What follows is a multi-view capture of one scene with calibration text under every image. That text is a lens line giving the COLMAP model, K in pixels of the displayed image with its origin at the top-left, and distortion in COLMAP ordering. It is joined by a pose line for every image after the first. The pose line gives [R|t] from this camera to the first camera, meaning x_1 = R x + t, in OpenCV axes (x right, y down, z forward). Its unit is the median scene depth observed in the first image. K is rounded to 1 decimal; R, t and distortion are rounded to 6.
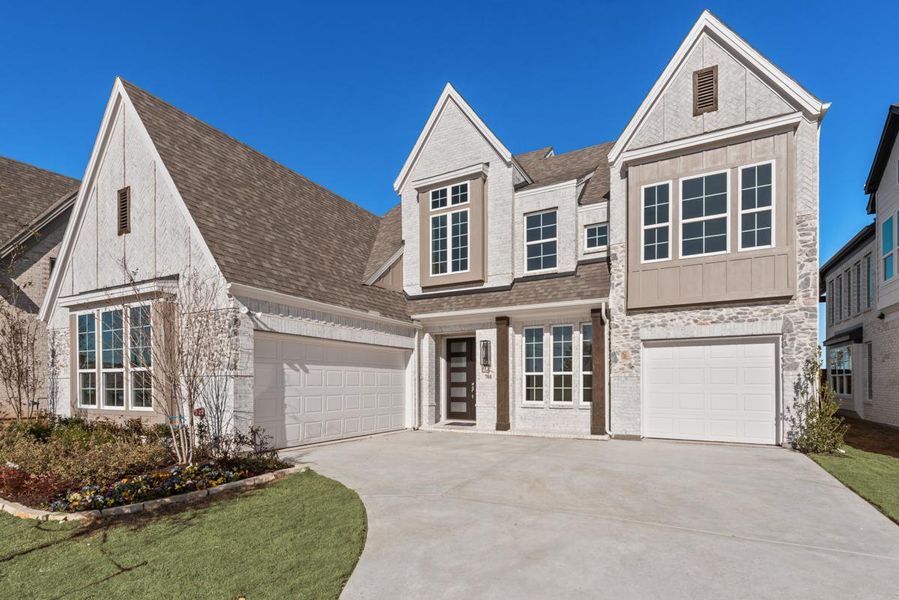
lens RADIAL K [[349.0, 0, 447.0], [0, 349.0, 301.3], [0, 0, 1]] dist [0.001342, 0.000131]
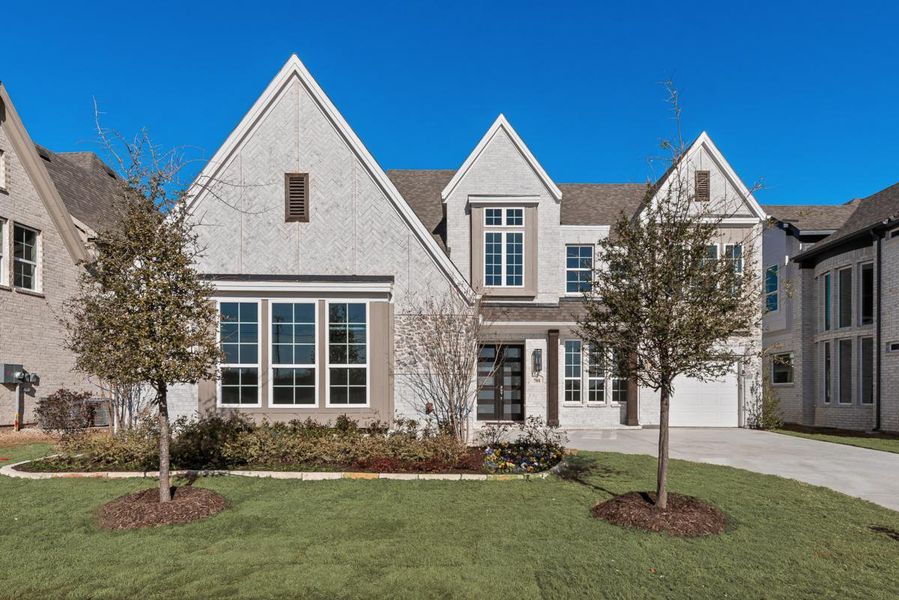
lens RADIAL K [[386.5, 0, 449.6], [0, 386.5, 285.8], [0, 0, 1]] dist [-0.000586, -0.000046]
pose [[0.924841, 0.106628, 0.365101, -0.620875], [-0.093981, 0.994200, -0.052294, -0.001632], [-0.368559, 0.014051, 0.929498, -0.085056]]
